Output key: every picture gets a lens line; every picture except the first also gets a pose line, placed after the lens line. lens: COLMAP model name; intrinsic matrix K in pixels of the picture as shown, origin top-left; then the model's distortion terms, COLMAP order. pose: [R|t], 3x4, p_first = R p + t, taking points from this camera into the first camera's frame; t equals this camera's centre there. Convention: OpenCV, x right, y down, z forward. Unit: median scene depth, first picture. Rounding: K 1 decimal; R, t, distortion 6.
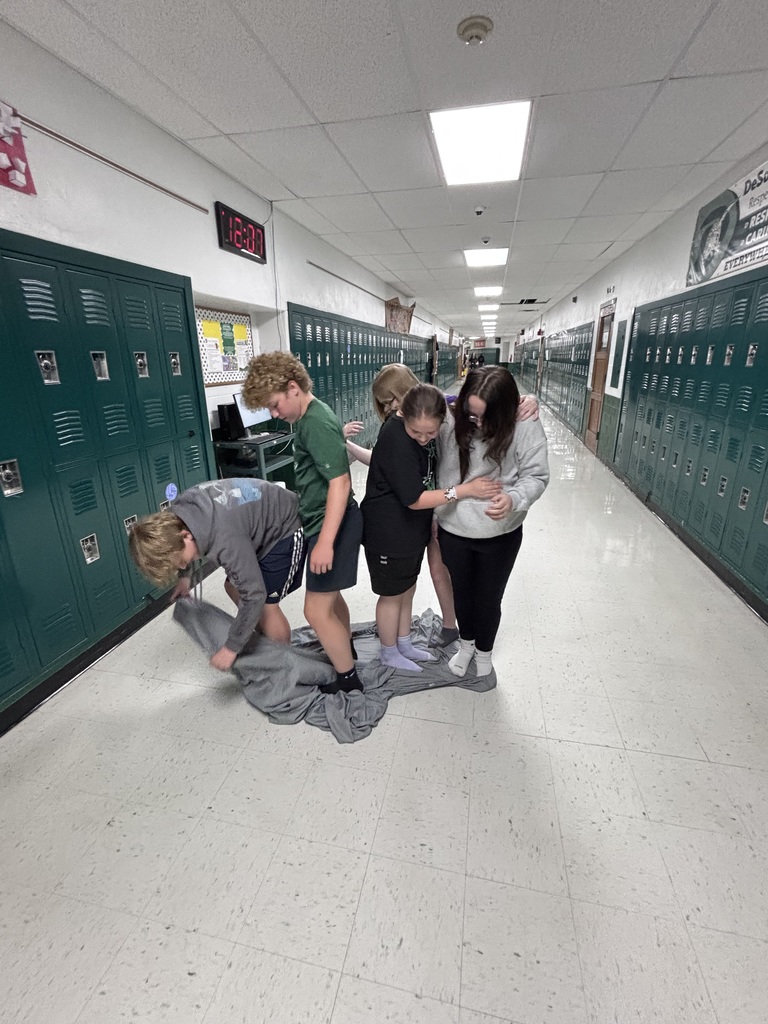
lens RADIAL K [[458.7, 0, 387.4], [0, 458.7, 509.9], [0, 0, 1]] dist [0.032003, 0.002613]
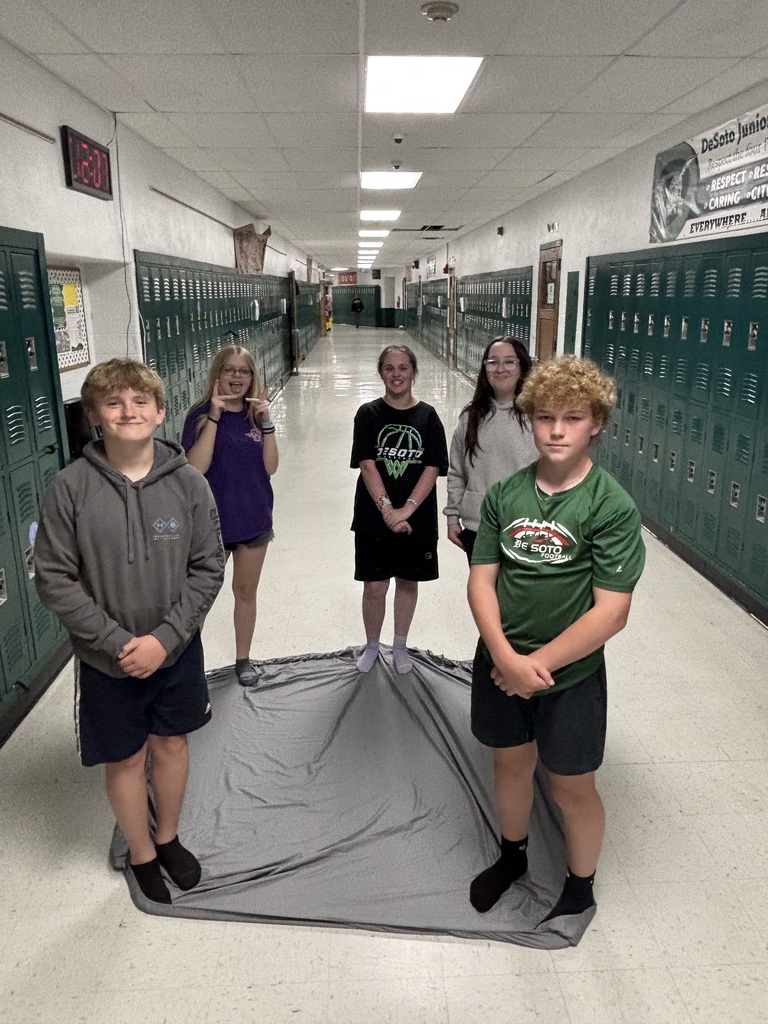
lens RADIAL K [[766.6, 0, 382.2], [0, 766.6, 515.4], [0, 0, 1]] dist [0.083647, -0.031419]
pose [[0.971248, -0.066067, 0.228718, -0.147731], [0.075644, 0.996577, -0.033351, 0.009031], [-0.225732, 0.049693, 0.972921, -0.184071]]
